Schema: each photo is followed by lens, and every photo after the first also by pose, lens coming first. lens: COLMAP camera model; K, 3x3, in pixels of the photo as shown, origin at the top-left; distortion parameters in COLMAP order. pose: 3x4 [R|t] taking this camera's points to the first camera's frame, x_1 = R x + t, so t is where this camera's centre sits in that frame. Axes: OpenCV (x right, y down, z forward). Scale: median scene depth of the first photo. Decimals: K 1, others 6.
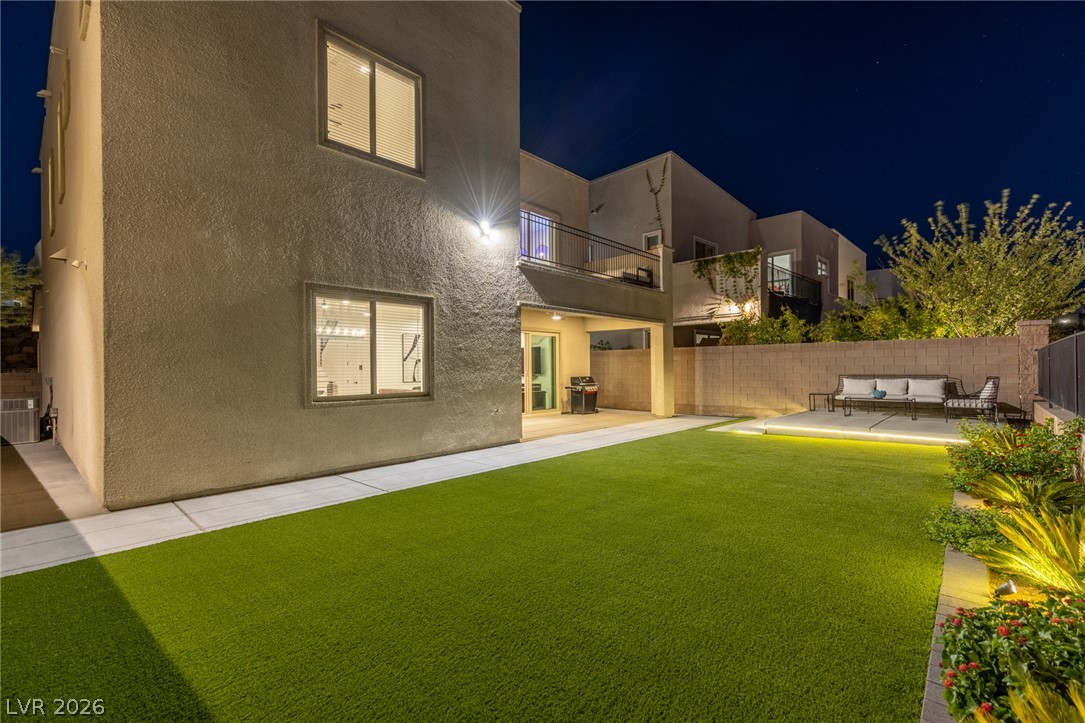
lens RADIAL K [[484.9, 0, 548.7], [0, 484.9, 364.0], [0, 0, 1]] dist [0.008460, -0.001383]
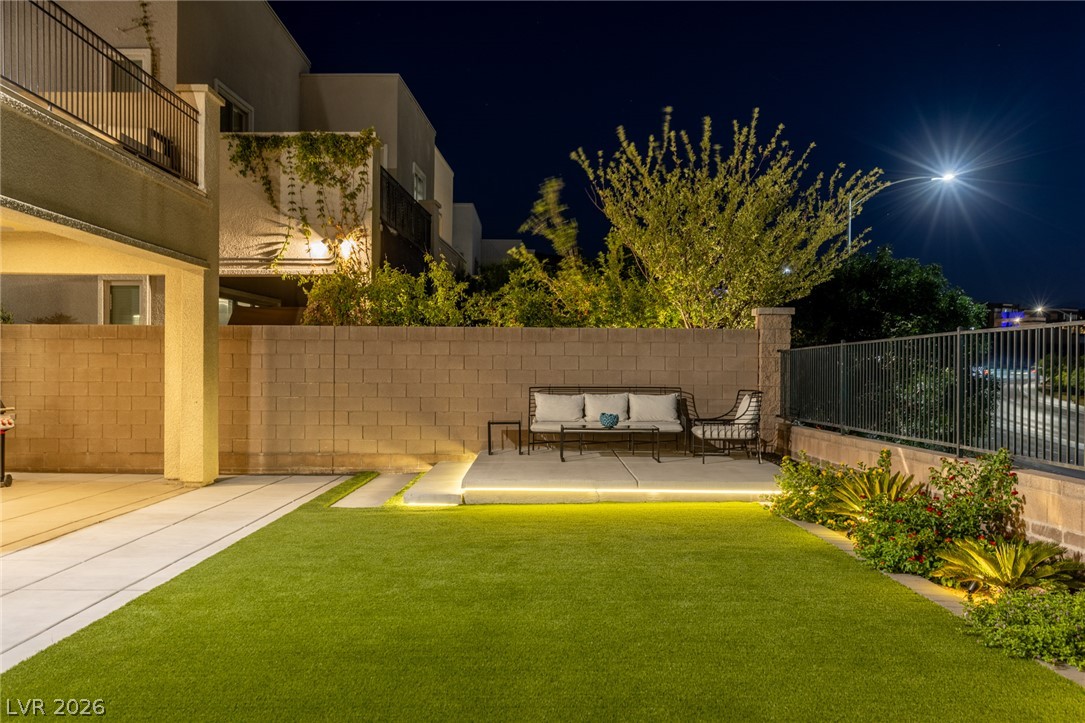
lens RADIAL K [[1011.6, 0, 544.5], [0, 1011.6, 364.0], [0, 0, 1]] dist [0.010031, 0.000000]
pose [[0.739605, 0.015313, 0.672867, -0.156371], [-0.016377, 0.999855, -0.004752, 0.001523], [-0.672842, -0.007505, 0.739748, 0.134387]]
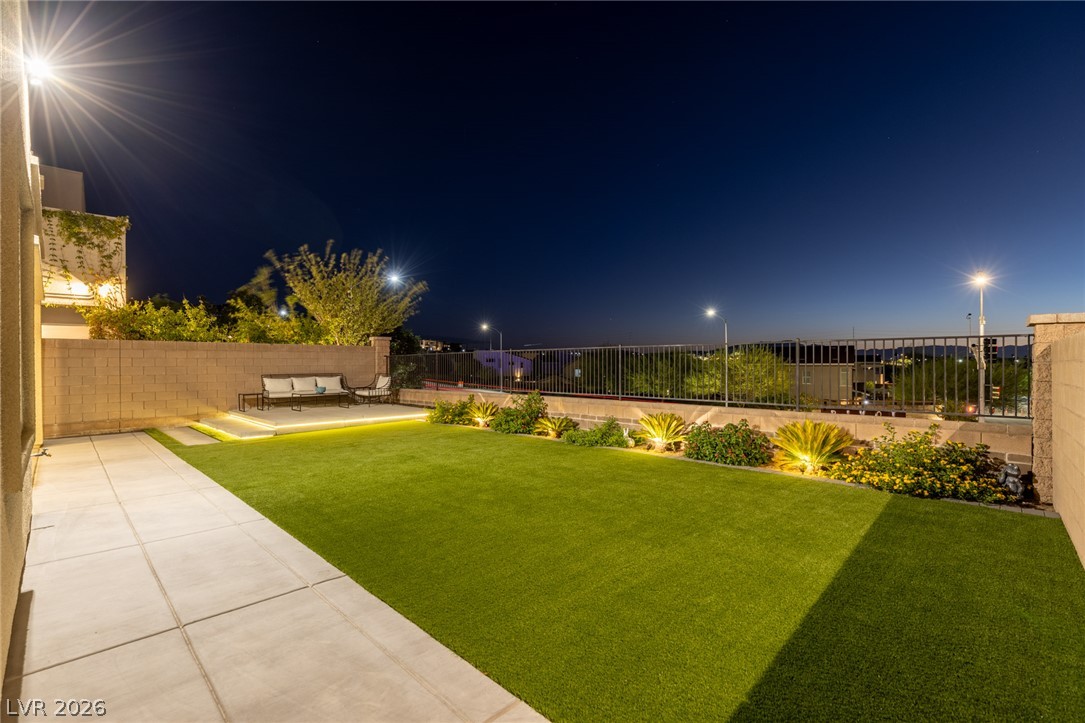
lens RADIAL K [[484.9, 0, 549.4], [0, 484.9, 363.9], [0, 0, 1]] dist [0.008460, -0.001383]
pose [[0.044006, 0.008744, 0.998993, -0.403690], [-0.003066, 0.999958, -0.008618, 0.005553], [-0.999027, -0.002683, 0.044031, 0.322138]]
